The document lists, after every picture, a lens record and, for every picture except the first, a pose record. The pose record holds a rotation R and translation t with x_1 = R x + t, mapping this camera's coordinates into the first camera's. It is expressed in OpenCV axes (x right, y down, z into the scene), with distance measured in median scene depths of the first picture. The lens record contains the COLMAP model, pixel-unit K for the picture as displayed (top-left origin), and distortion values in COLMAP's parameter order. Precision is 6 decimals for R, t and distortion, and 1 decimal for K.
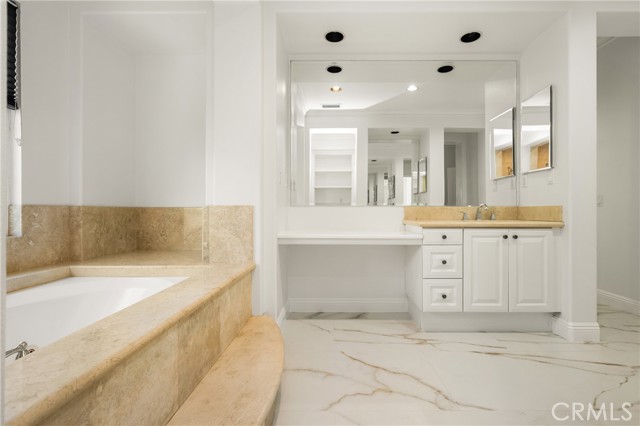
lens RADIAL K [[304.6, 0, 322.6], [0, 304.6, 211.7], [0, 0, 1]] dist [-0.024114, -0.000230]
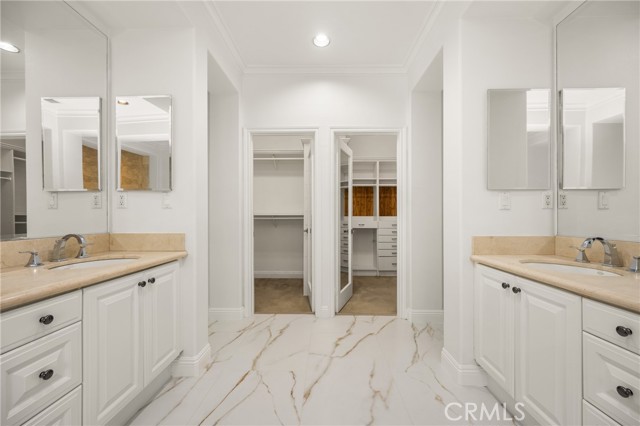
lens RADIAL K [[257.8, 0, 322.3], [0, 257.8, 216.6], [0, 0, 1]] dist [-0.000552, 0.000247]
pose [[0.001958, -0.000949, 0.999998, 0.013309], [0.002307, 0.999997, 0.000945, -0.070702], [-0.999995, 0.002305, 0.001960, 0.576366]]
